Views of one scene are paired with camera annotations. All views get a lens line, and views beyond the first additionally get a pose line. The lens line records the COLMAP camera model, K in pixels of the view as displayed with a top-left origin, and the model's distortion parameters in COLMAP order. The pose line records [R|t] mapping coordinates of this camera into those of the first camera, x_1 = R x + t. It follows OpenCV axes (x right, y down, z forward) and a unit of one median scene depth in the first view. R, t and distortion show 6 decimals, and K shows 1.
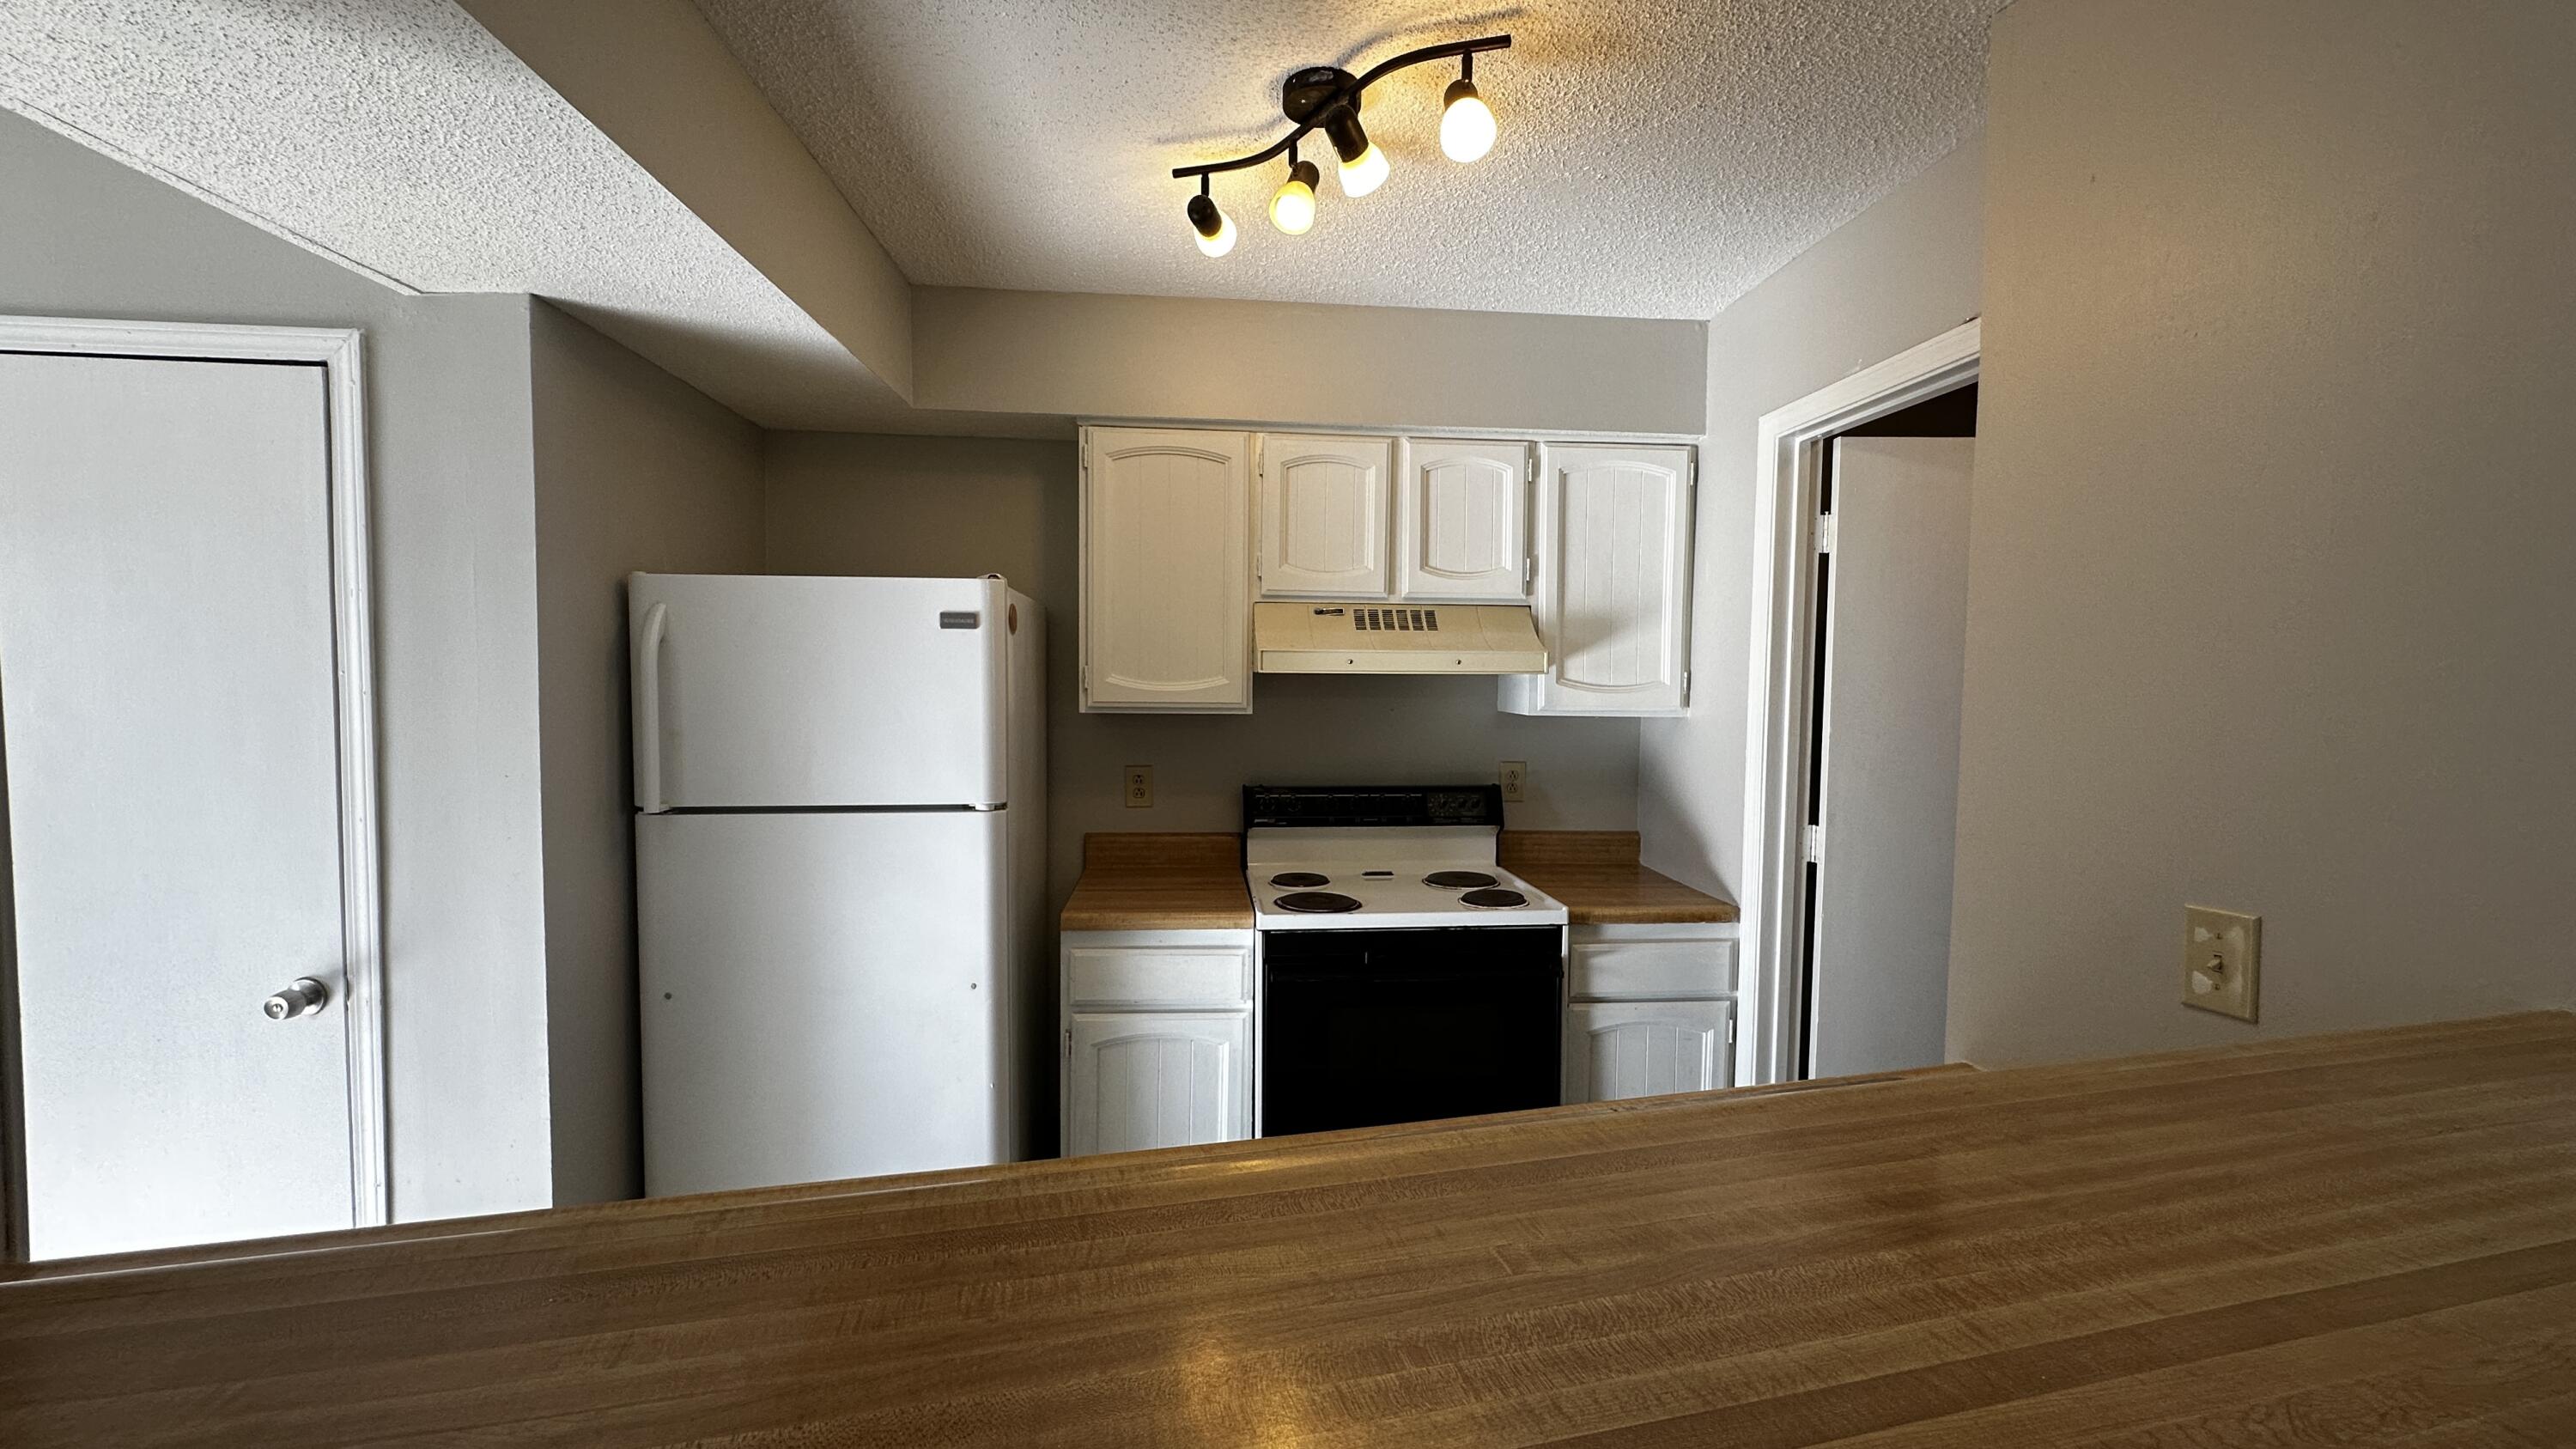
lens RADIAL K [[1029.1, 0, 1284.4], [0, 1029.1, 729.5], [0, 0, 1]] dist [-0.005160, 0.000316]
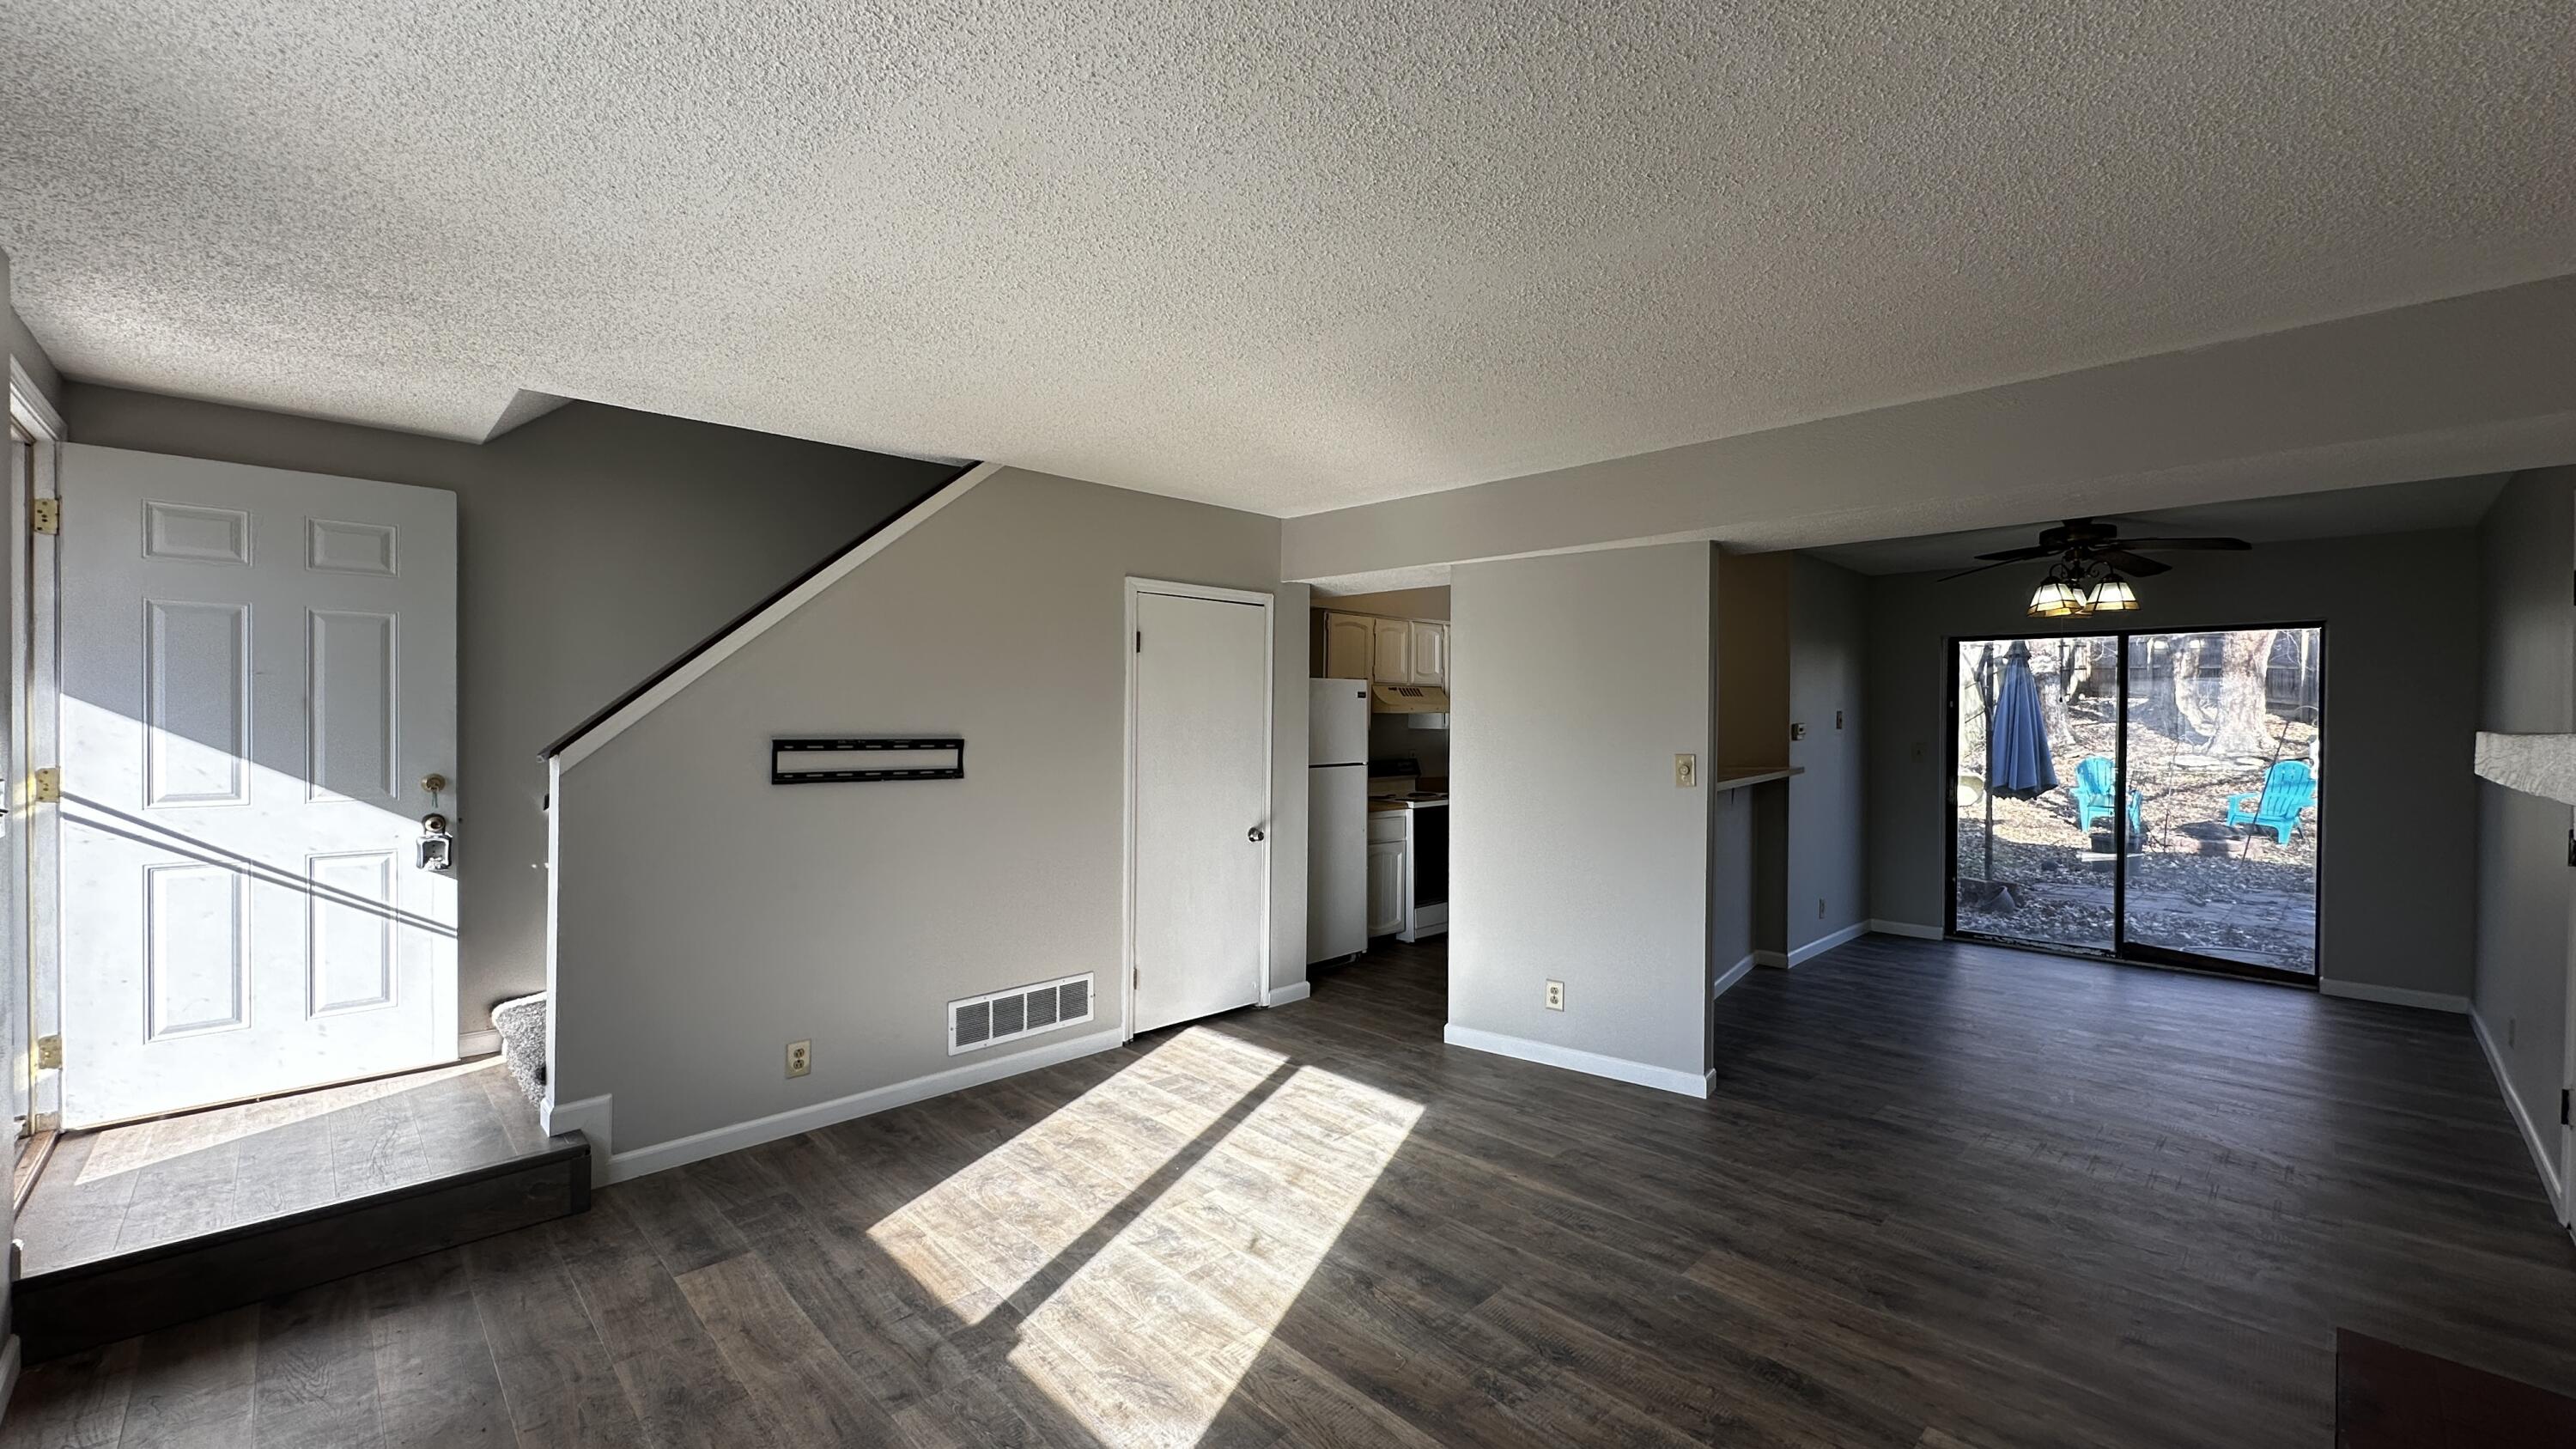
lens RADIAL K [[1029.1, 0, 1291.5], [0, 1029.1, 725.2], [0, 0, 1]] dist [-0.005160, 0.000316]
pose [[0.776685, -0.012731, 0.629761, -1.737384], [0.035779, 0.999073, -0.023929, 0.026294], [-0.628872, 0.041117, 0.776421, -0.795771]]
